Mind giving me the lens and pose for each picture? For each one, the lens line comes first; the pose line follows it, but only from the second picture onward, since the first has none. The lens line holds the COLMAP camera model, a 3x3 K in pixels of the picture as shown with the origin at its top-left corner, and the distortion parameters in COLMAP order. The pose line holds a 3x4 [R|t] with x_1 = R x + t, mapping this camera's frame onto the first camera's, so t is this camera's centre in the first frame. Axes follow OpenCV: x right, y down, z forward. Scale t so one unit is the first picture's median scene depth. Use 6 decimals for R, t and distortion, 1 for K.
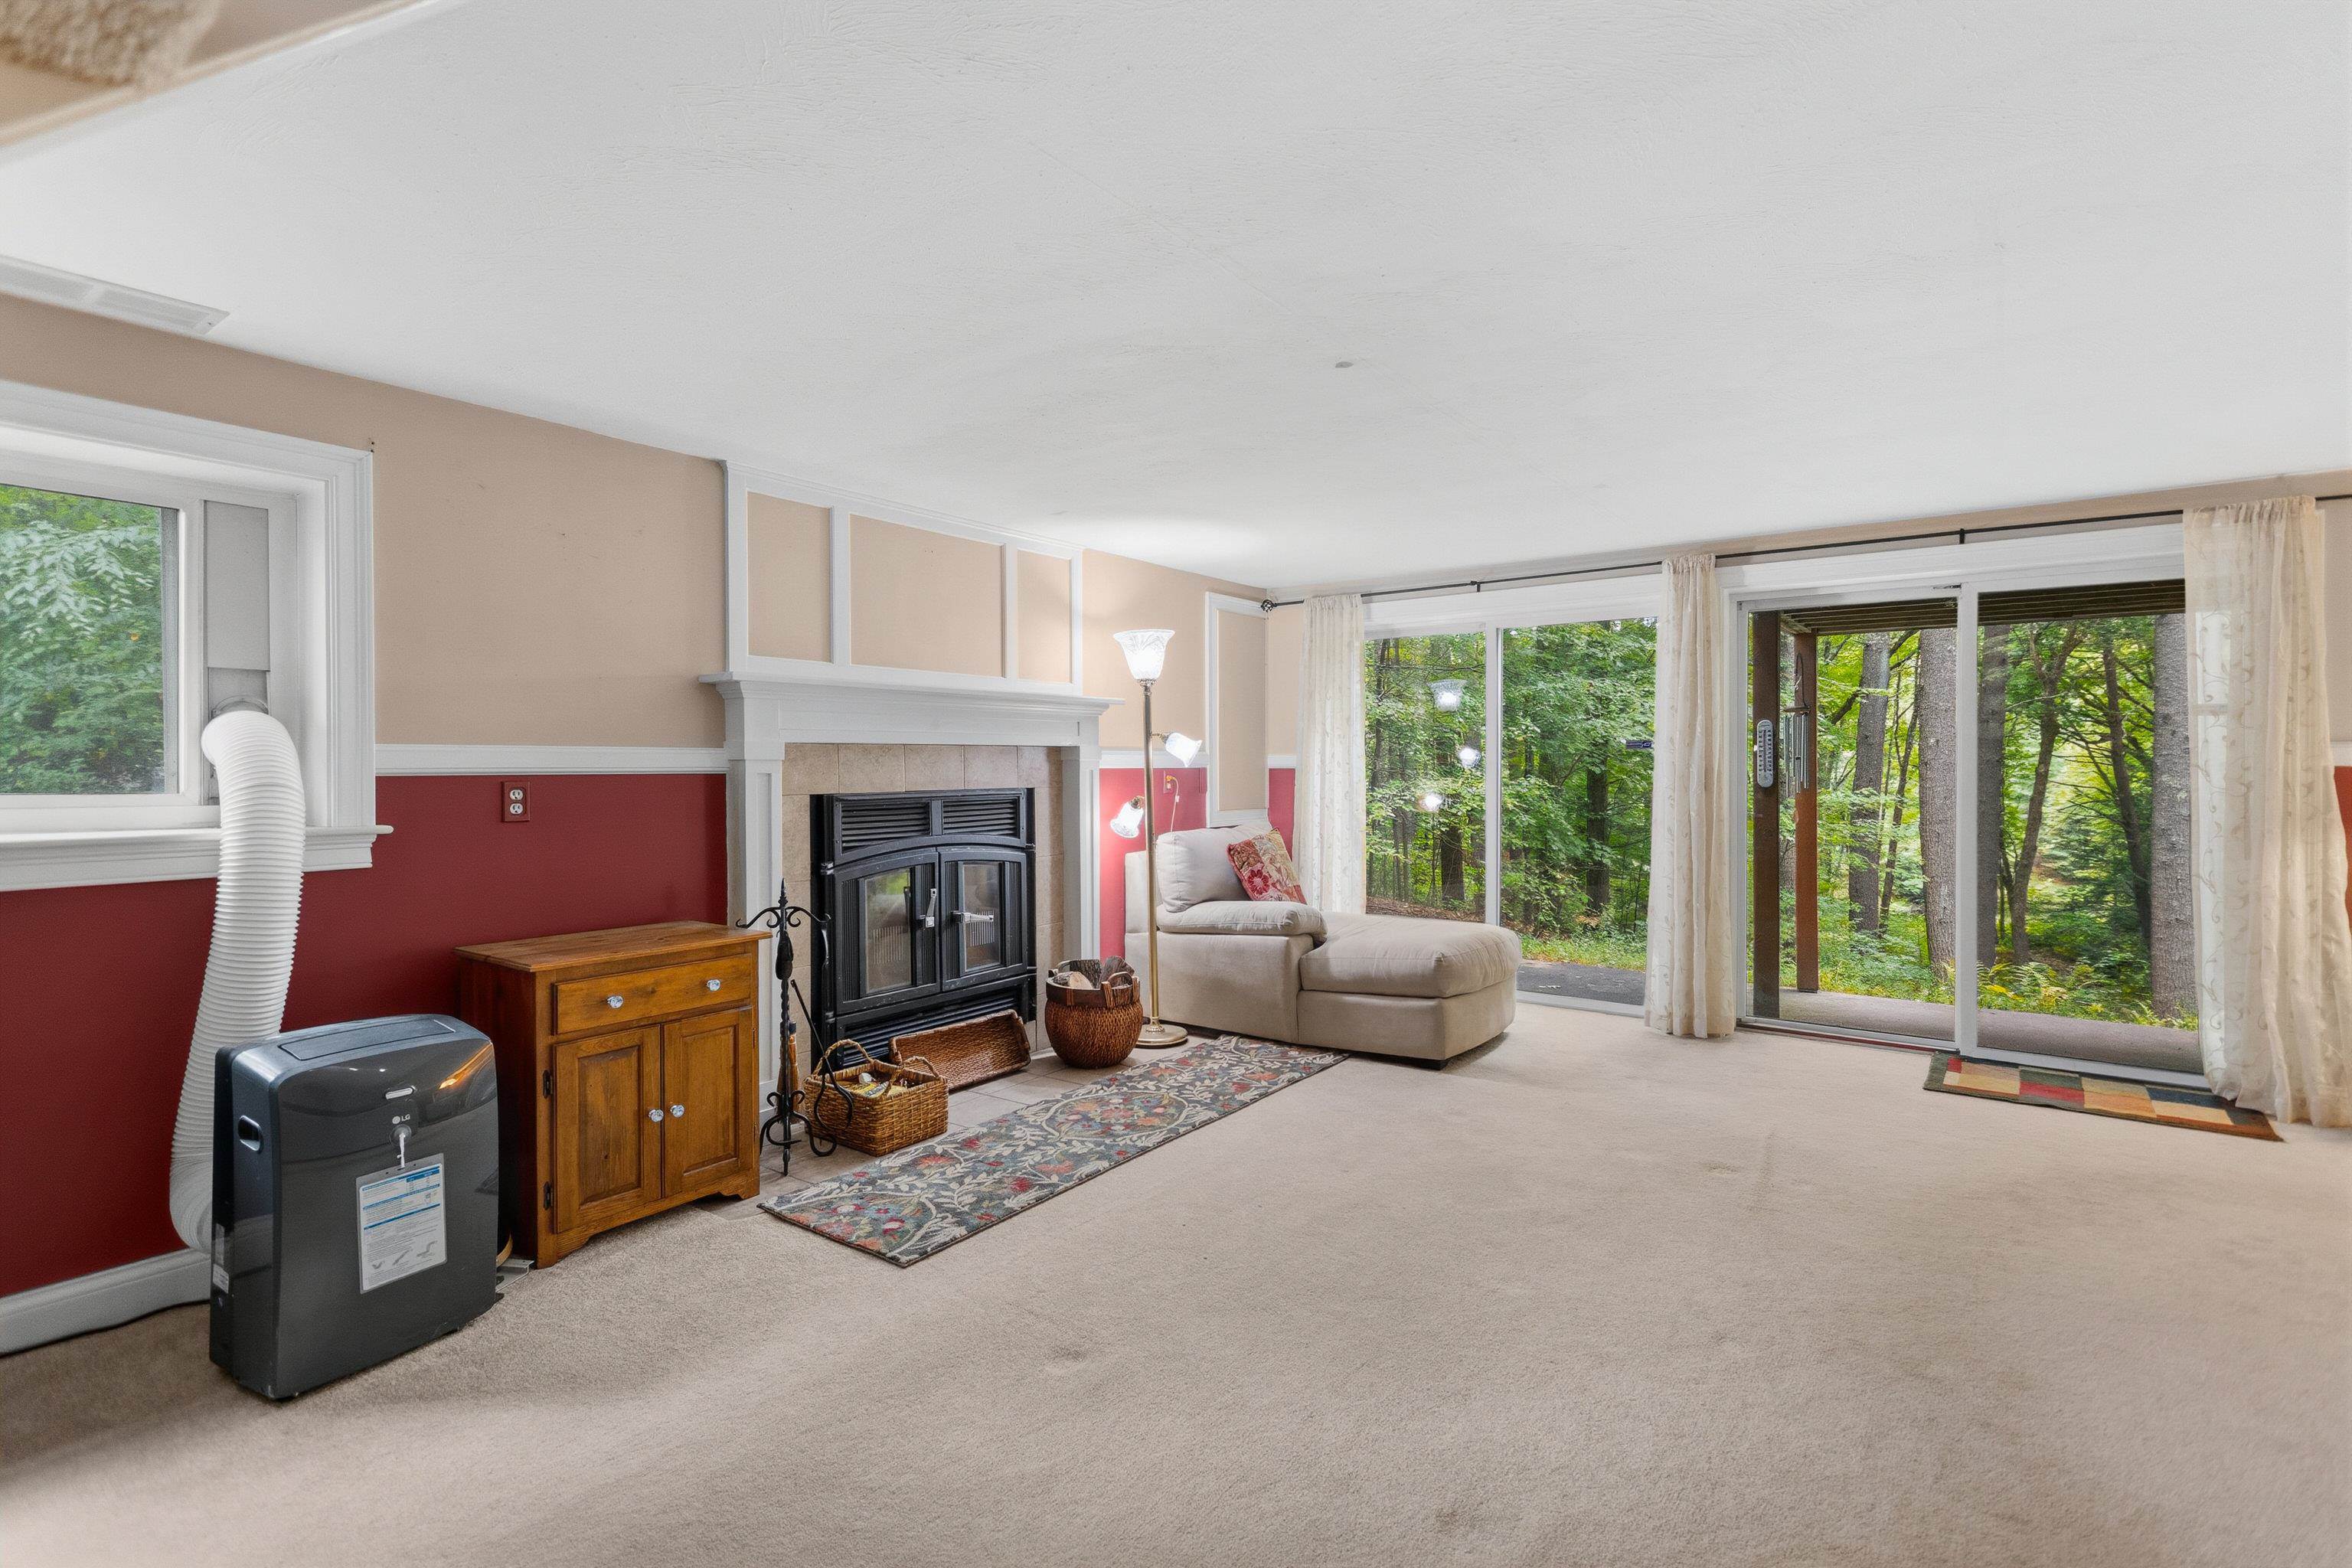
lens RADIAL K [[1112.6, 0, 1180.8], [0, 1112.6, 775.3], [0, 0, 1]] dist [-0.000665, 0.002137]
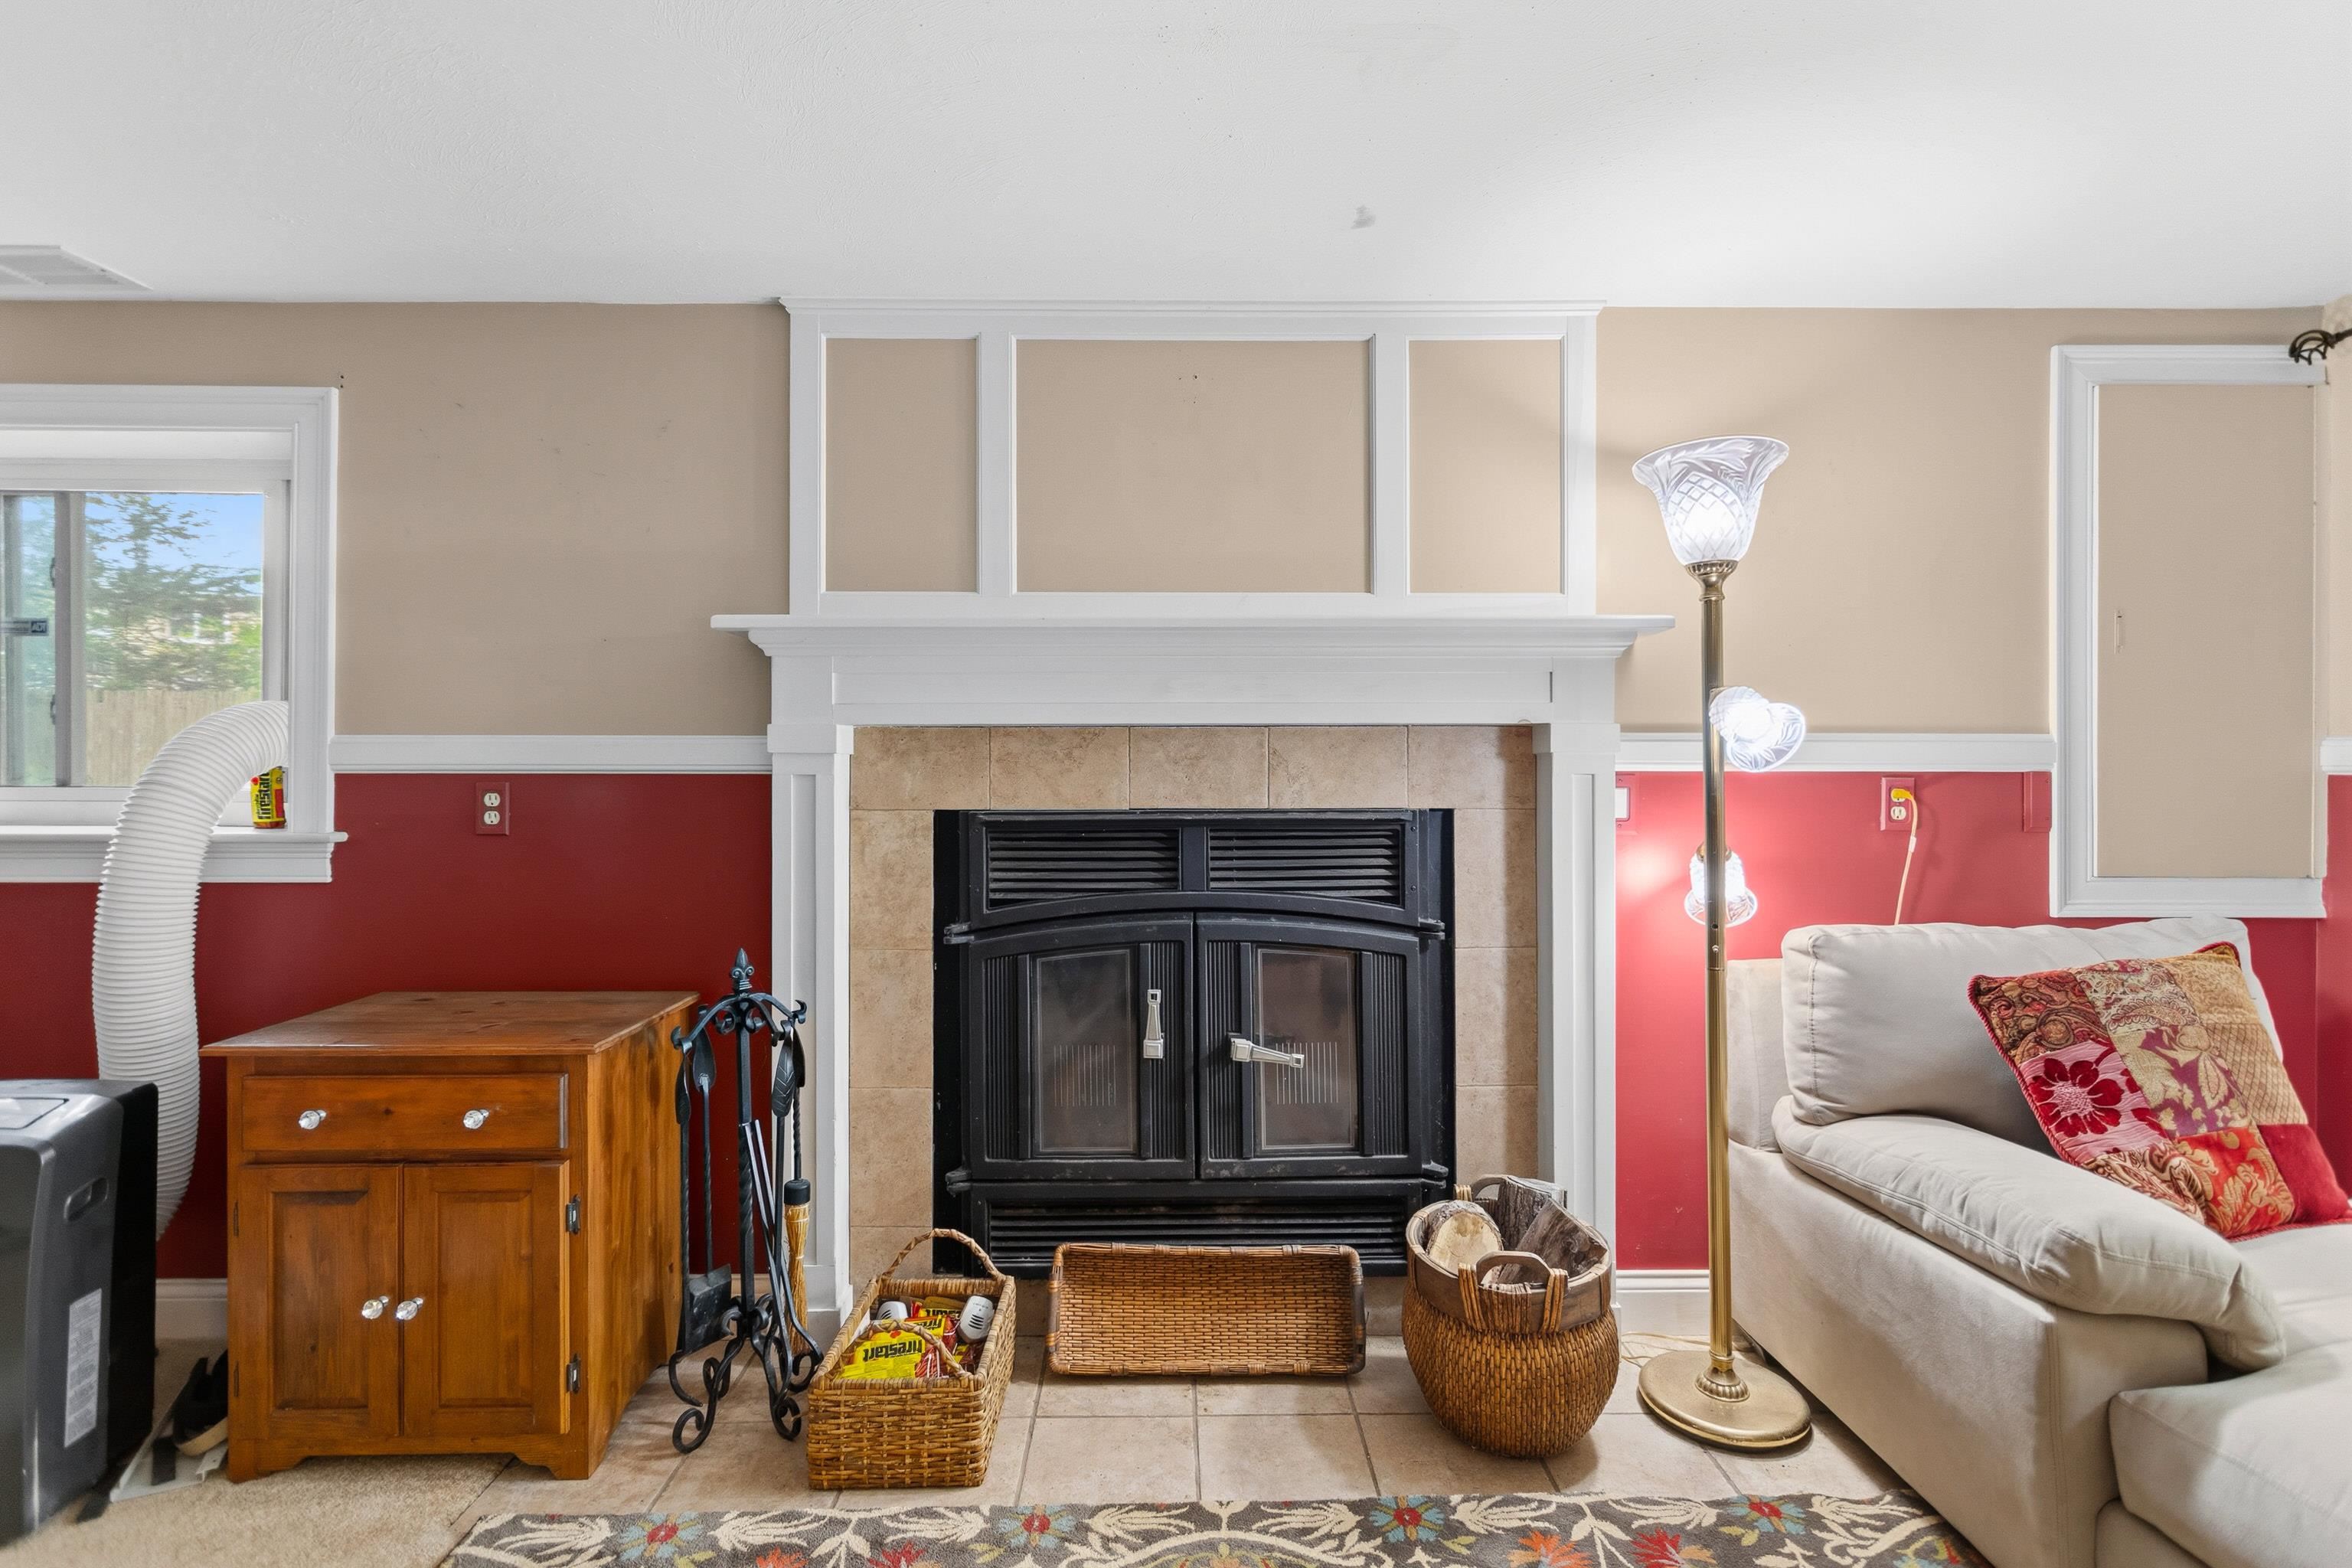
lens RADIAL K [[1112.6, 0, 1179.2], [0, 1112.6, 764.4], [0, 0, 1]] dist [-0.000665, 0.002137]
pose [[0.601021, 0.006607, -0.799206, 0.233971], [-0.010219, 0.999948, 0.000581, -0.009362], [0.799168, 0.007818, 0.601057, 0.721223]]
